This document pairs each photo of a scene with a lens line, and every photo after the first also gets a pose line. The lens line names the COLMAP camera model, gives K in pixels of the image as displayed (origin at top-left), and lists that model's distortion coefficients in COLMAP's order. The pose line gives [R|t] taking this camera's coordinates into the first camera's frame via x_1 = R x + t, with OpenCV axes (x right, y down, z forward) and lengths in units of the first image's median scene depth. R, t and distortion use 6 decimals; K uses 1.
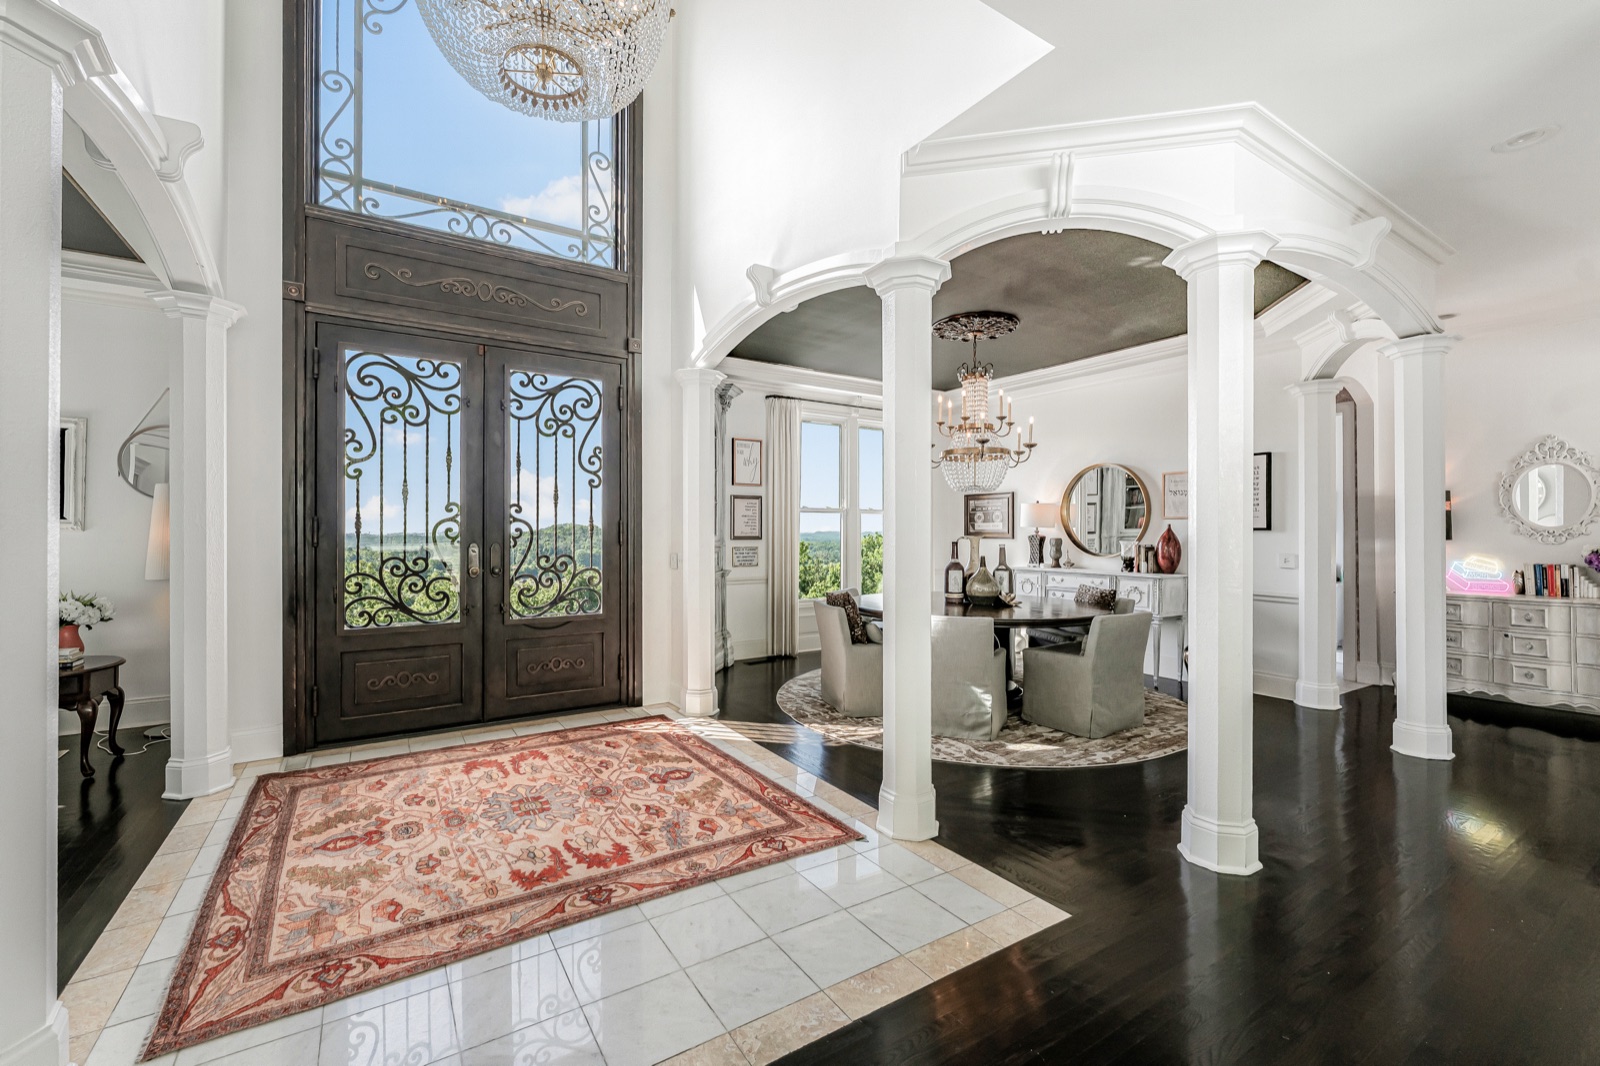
lens RADIAL K [[671.3, 0, 795.6], [0, 671.3, 528.2], [0, 0, 1]] dist [0.001546, -0.000105]
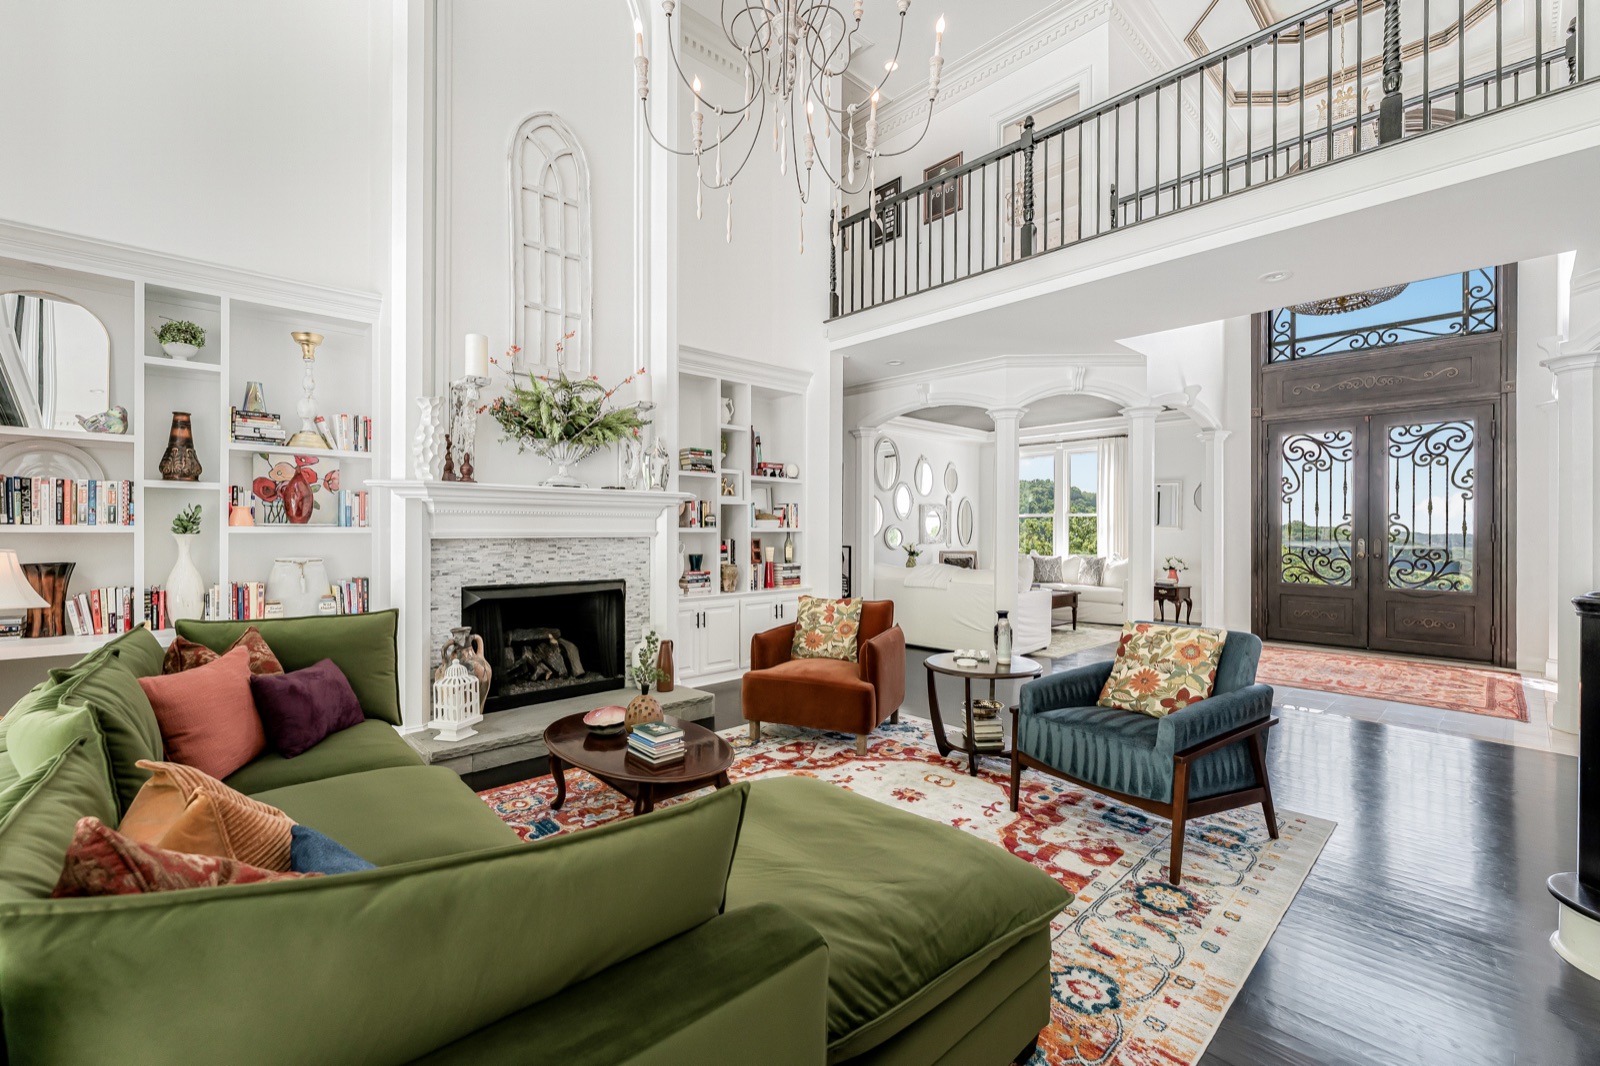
lens RADIAL K [[671.3, 0, 805.0], [0, 671.3, 530.8], [0, 0, 1]] dist [0.001546, -0.000105]
pose [[0.208758, 0.001125, -0.977967, 0.831284], [-0.001446, 0.999999, 0.000842, 0.004139], [0.977966, 0.001239, 0.208759, -0.660767]]
